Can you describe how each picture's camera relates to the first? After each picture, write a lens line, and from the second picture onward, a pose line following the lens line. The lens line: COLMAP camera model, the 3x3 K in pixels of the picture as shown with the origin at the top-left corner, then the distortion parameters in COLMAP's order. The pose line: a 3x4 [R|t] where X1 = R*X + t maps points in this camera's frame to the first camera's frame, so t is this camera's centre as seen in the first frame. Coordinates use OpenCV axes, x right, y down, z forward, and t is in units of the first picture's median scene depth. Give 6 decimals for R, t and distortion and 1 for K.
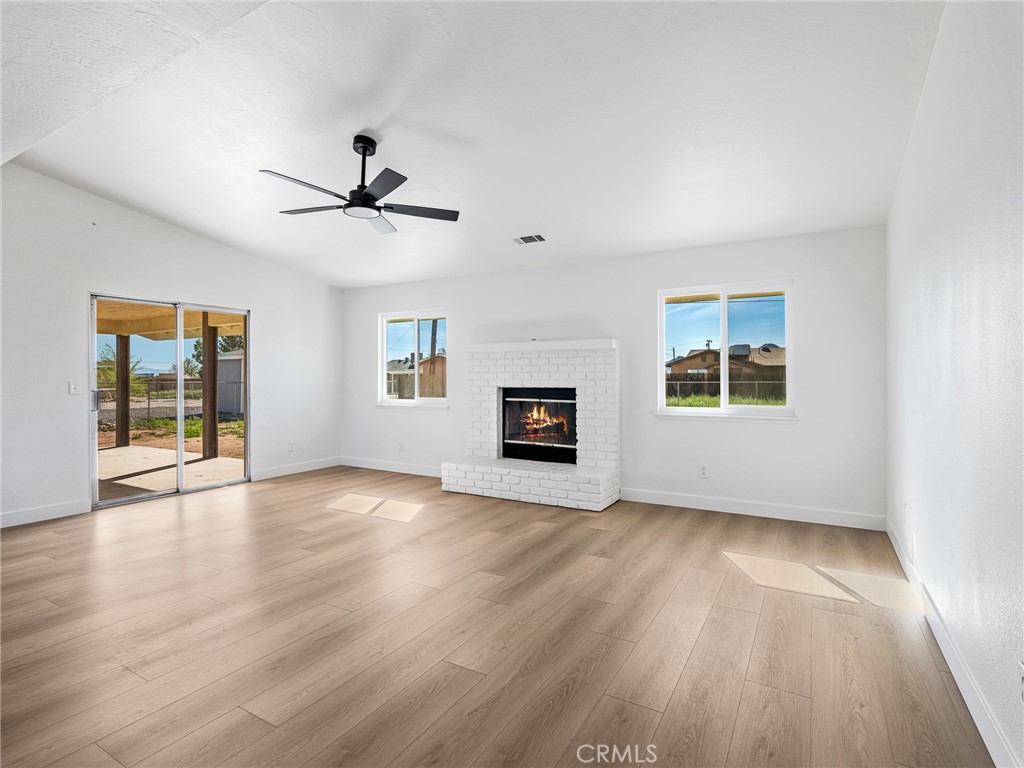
lens RADIAL K [[503.2, 0, 512.0], [0, 503.2, 384.0], [0, 0, 1]] dist [0.004114, 0.000101]
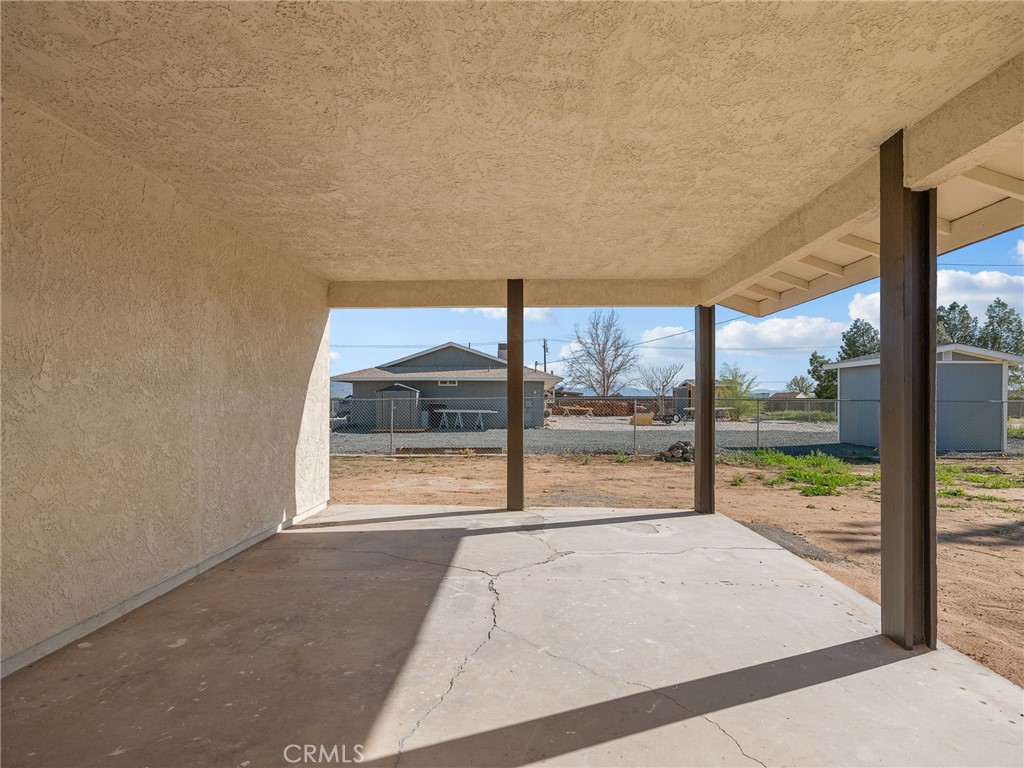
lens RADIAL K [[533.2, 0, 512.0], [0, 533.2, 384.0], [0, 0, 1]] dist [0.023785, -0.000134]
pose [[0.483915, -0.027365, -0.874687, -0.093350], [-0.006325, 0.999375, -0.034765, 0.002411], [0.875092, 0.022356, 0.483439, 0.137997]]
